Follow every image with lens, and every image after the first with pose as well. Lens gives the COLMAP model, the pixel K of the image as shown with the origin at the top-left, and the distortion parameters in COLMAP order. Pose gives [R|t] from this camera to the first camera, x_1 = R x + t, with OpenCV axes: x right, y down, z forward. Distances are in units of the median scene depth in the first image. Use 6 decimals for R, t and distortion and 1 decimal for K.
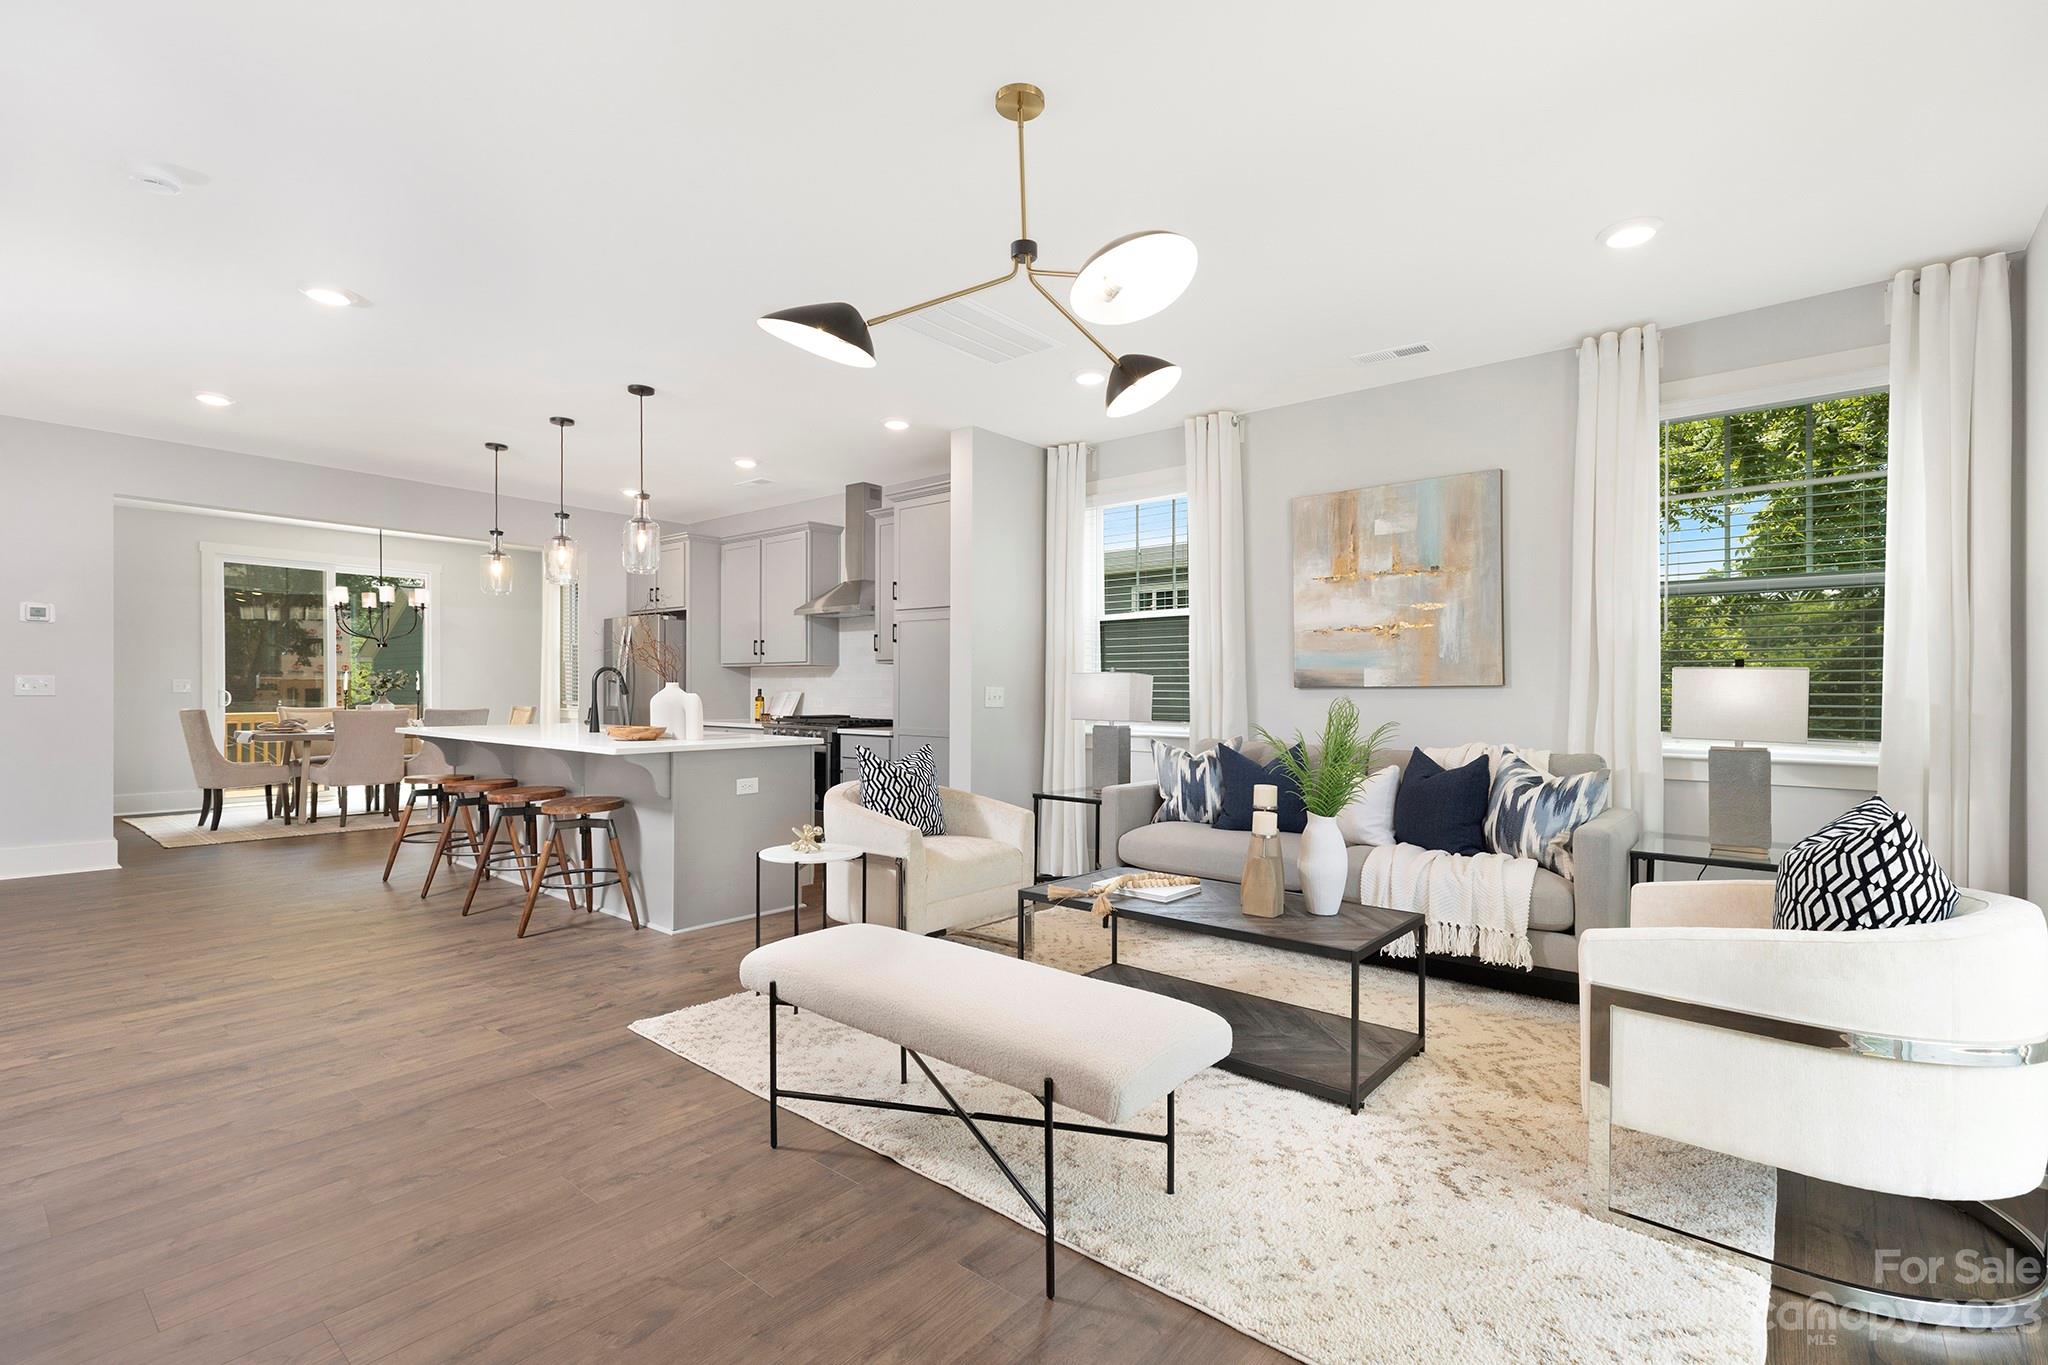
lens RADIAL K [[927.9, 0, 1018.7], [0, 927.9, 689.7], [0, 0, 1]] dist [0.003887, -0.000620]
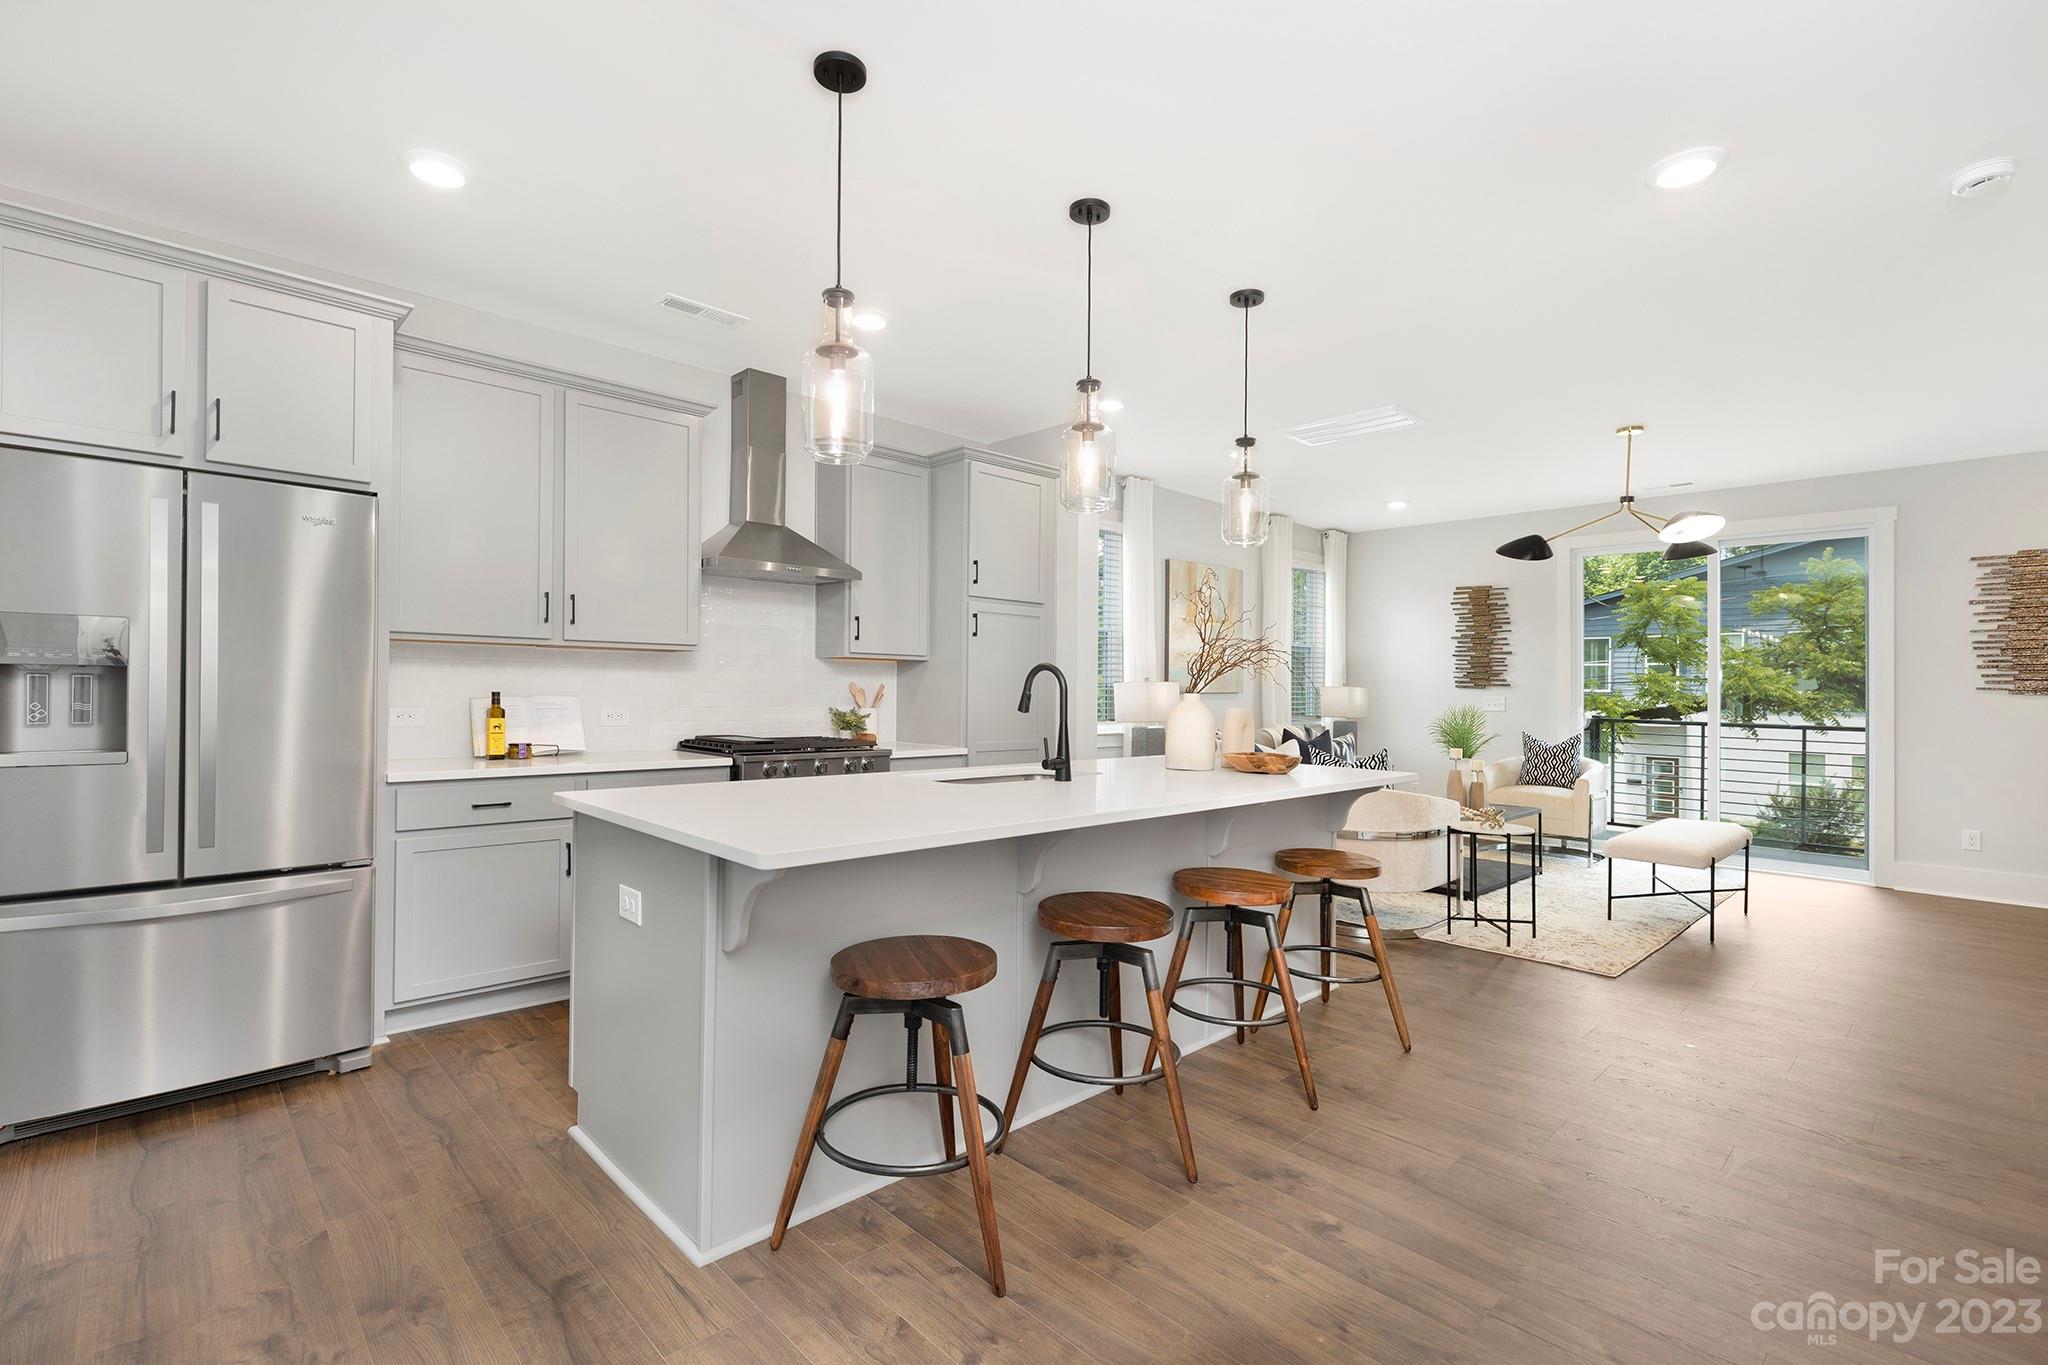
lens RADIAL K [[927.9, 0, 1018.2], [0, 927.9, 677.4], [0, 0, 1]] dist [0.003887, -0.000620]
pose [[0.093997, 0.007676, 0.995543, -0.810914], [-0.013400, 0.999889, -0.006444, -0.009657], [-0.995482, -0.012734, 0.094089, 0.771042]]
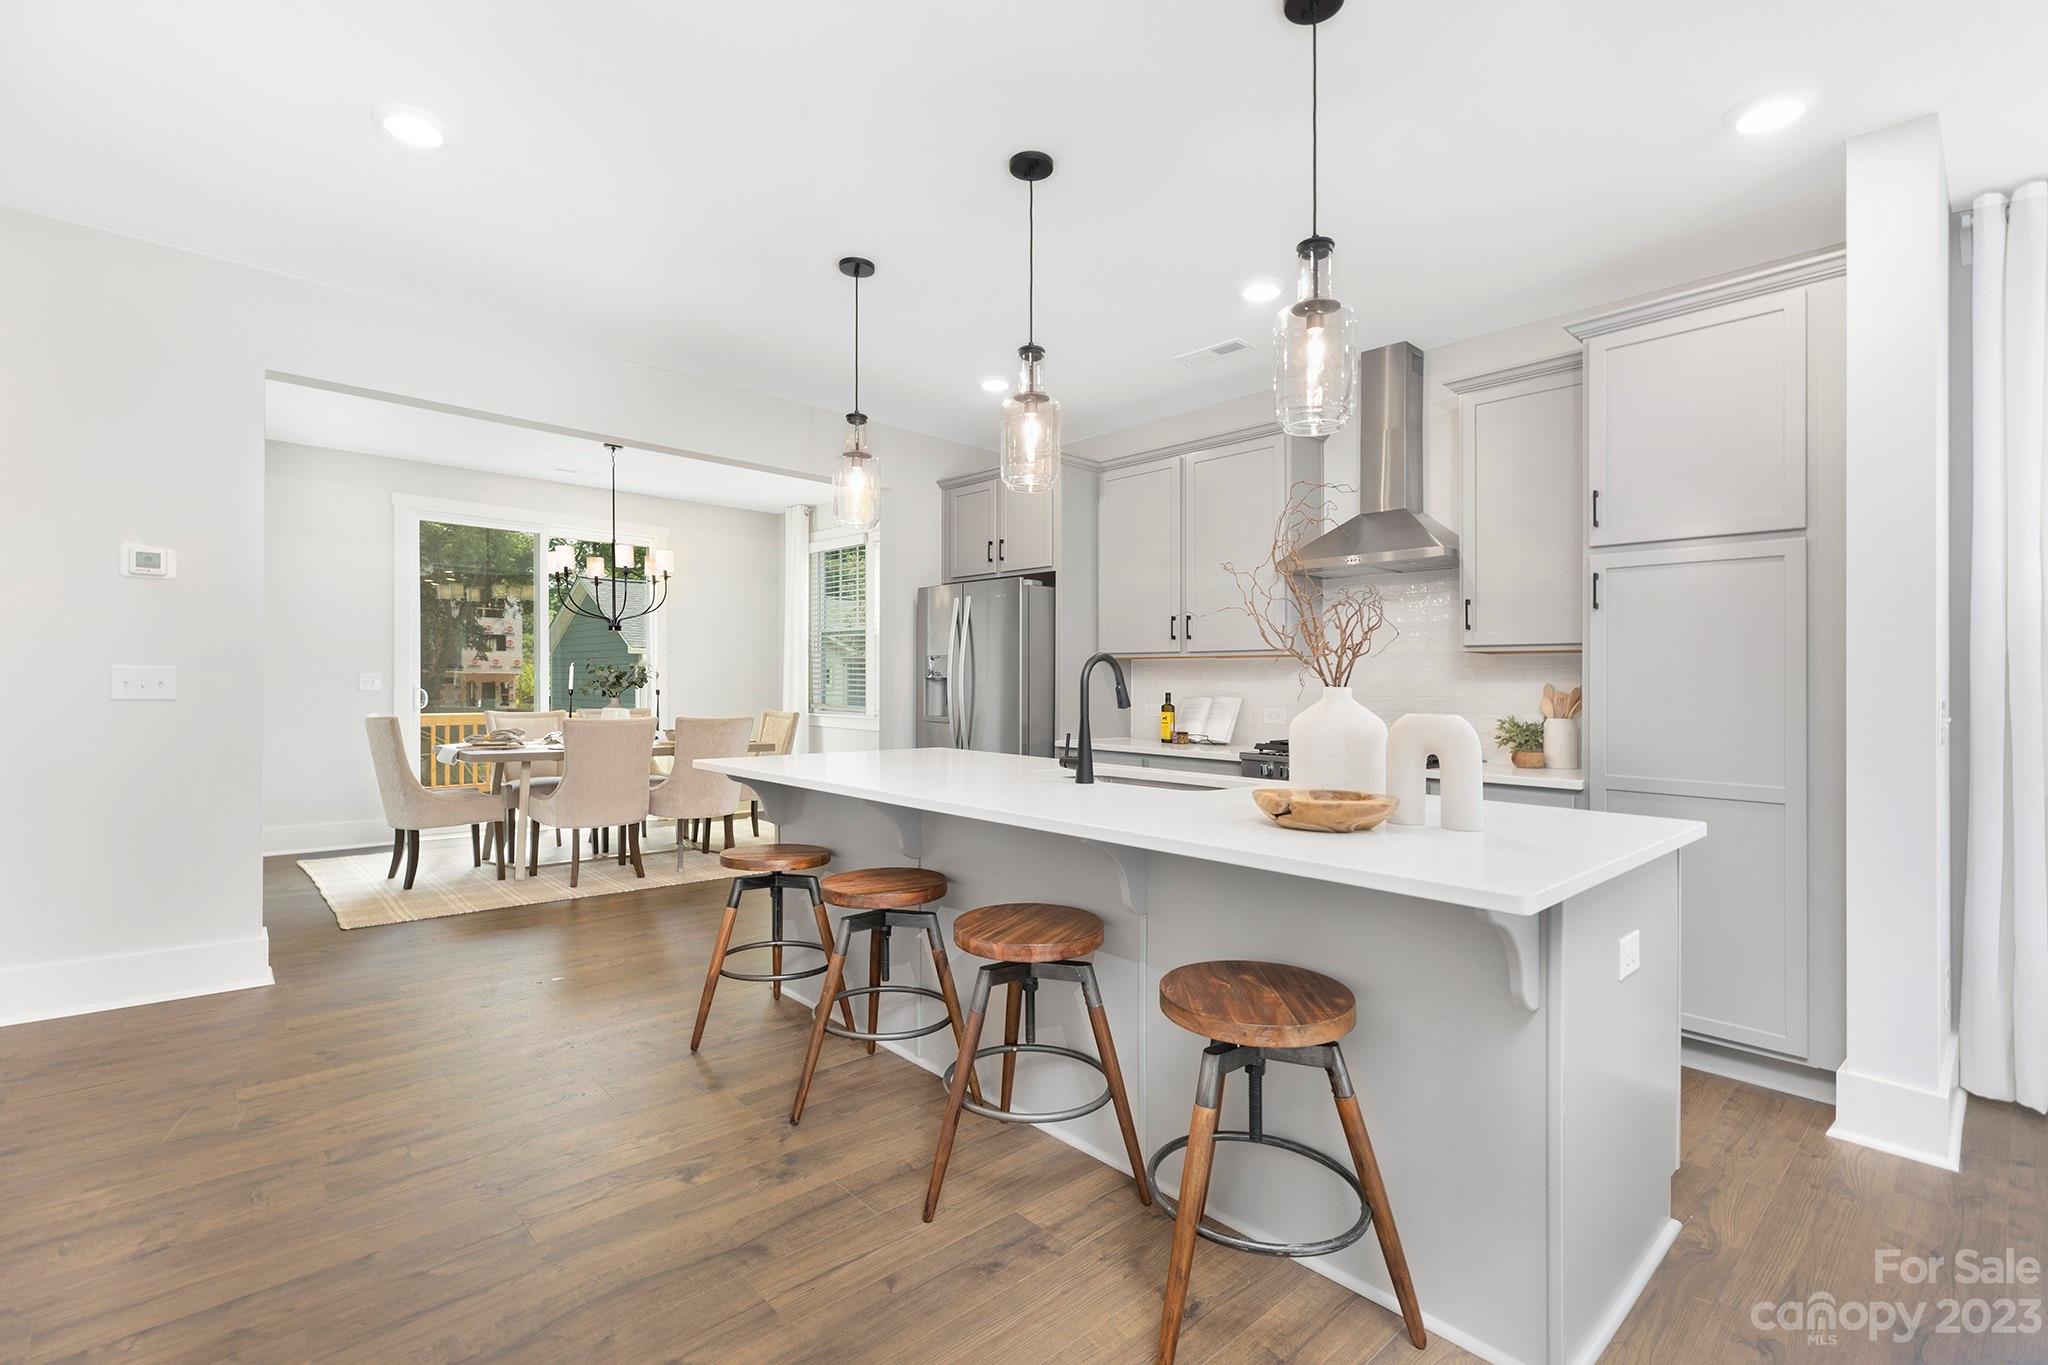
lens RADIAL K [[927.9, 0, 1008.3], [0, 927.9, 697.5], [0, 0, 1]] dist [0.003887, -0.000620]
pose [[0.990530, 0.009795, -0.136949, -0.335826], [-0.008319, 0.999901, 0.011351, -0.004386], [0.137047, -0.010105, 0.990513, 0.384997]]
